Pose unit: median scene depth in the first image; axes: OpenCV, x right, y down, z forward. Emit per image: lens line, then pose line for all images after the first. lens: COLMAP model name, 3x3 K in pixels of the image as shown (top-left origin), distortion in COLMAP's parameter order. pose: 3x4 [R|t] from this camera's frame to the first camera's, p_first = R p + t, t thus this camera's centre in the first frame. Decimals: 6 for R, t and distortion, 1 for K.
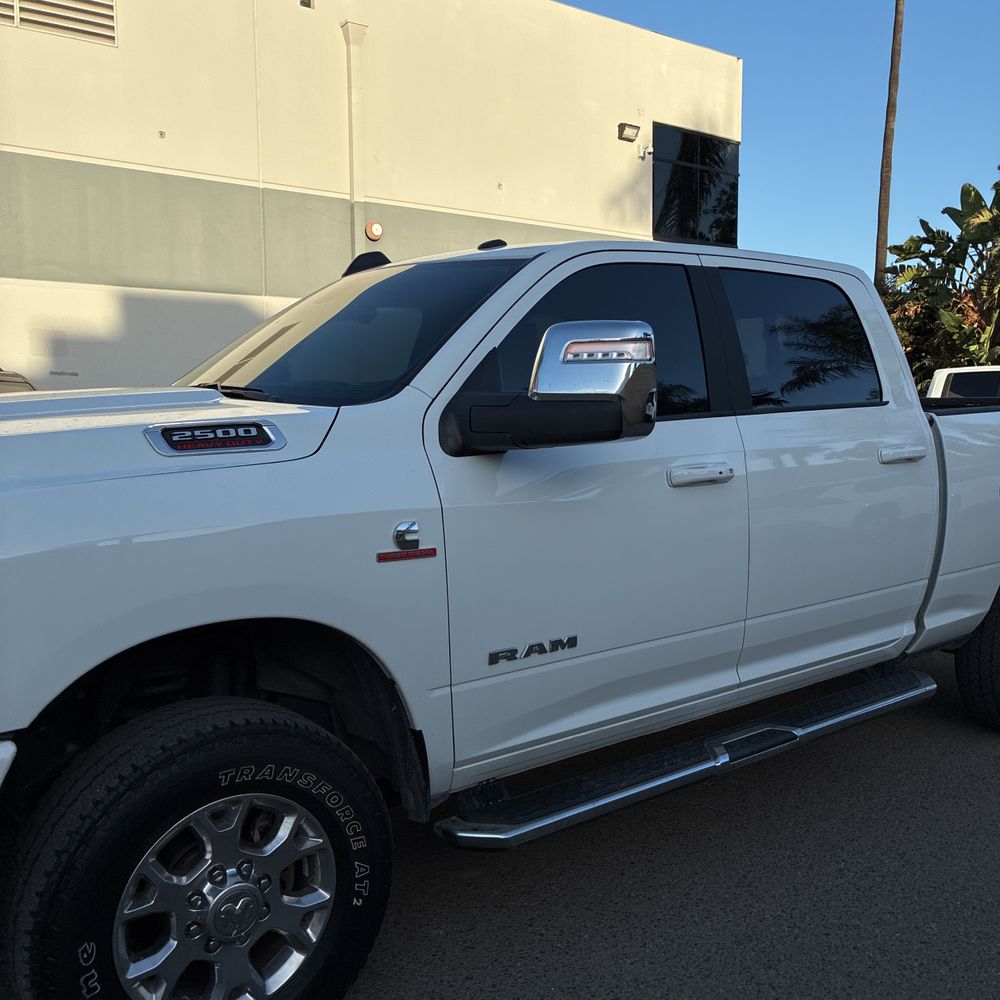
lens RADIAL K [[998.9, 0, 502.7], [0, 998.9, 510.2], [0, 0, 1]] dist [0.033976, -0.030187]
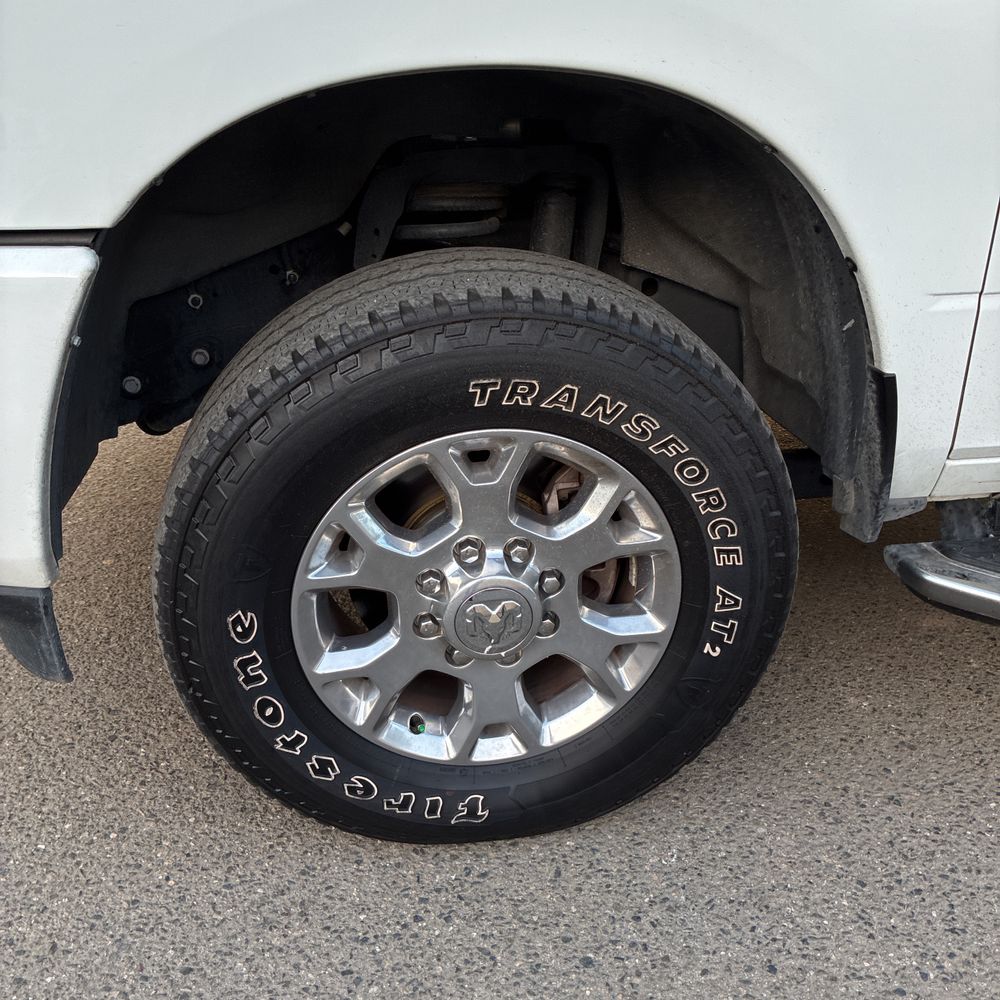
lens RADIAL K [[1005.4, 0, 483.3], [0, 1005.4, 501.9], [0, 0, 1]] dist [0.007167, -0.006369]
pose [[0.871637, 0.224739, -0.435593, -0.026132], [-0.062757, 0.932546, 0.355556, 0.107554], [0.486118, -0.282579, 0.826945, 0.444221]]
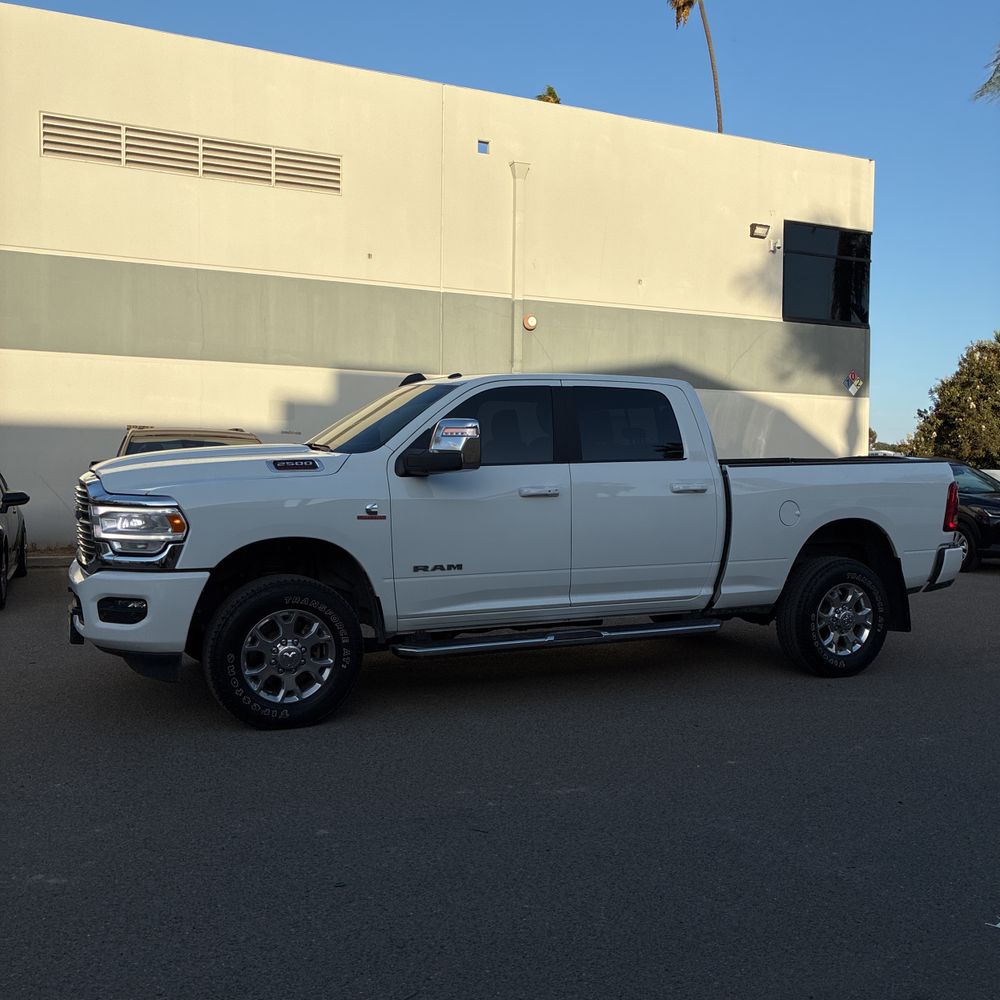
lens RADIAL K [[969.4, 0, 494.3], [0, 969.4, 496.7], [0, 0, 1]] dist [0.111339, -0.273145]
pose [[0.974056, 0.026341, -0.224768, 0.623059], [-0.042008, 0.996987, -0.065209, 0.119278], [0.222373, 0.072959, 0.972228, -1.032188]]
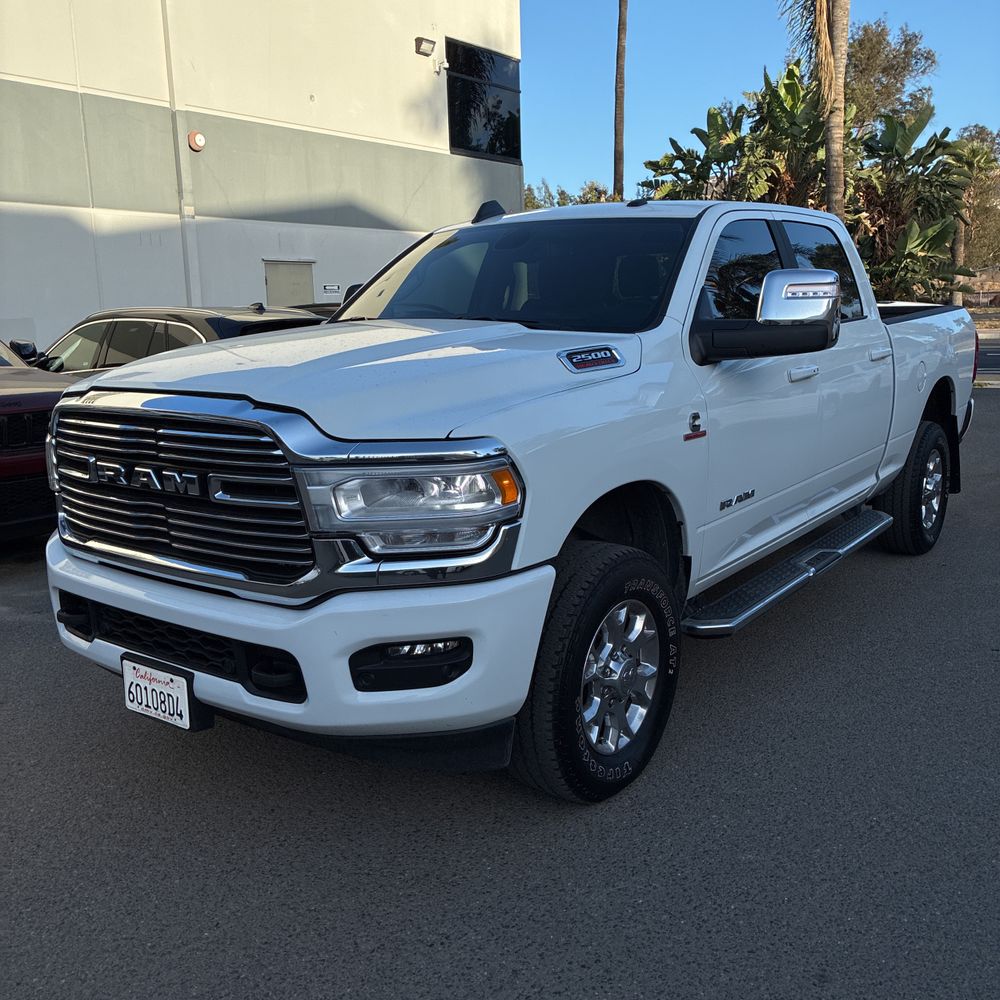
lens RADIAL K [[986.2, 0, 500.0], [0, 986.2, 500.0], [0, 0, 1]] dist [0.026117, -0.013553]
pose [[0.963687, -0.069846, 0.257737, -0.673657], [0.047602, 0.994661, 0.091566, -0.006151], [-0.262757, -0.075973, 0.961867, -0.285376]]
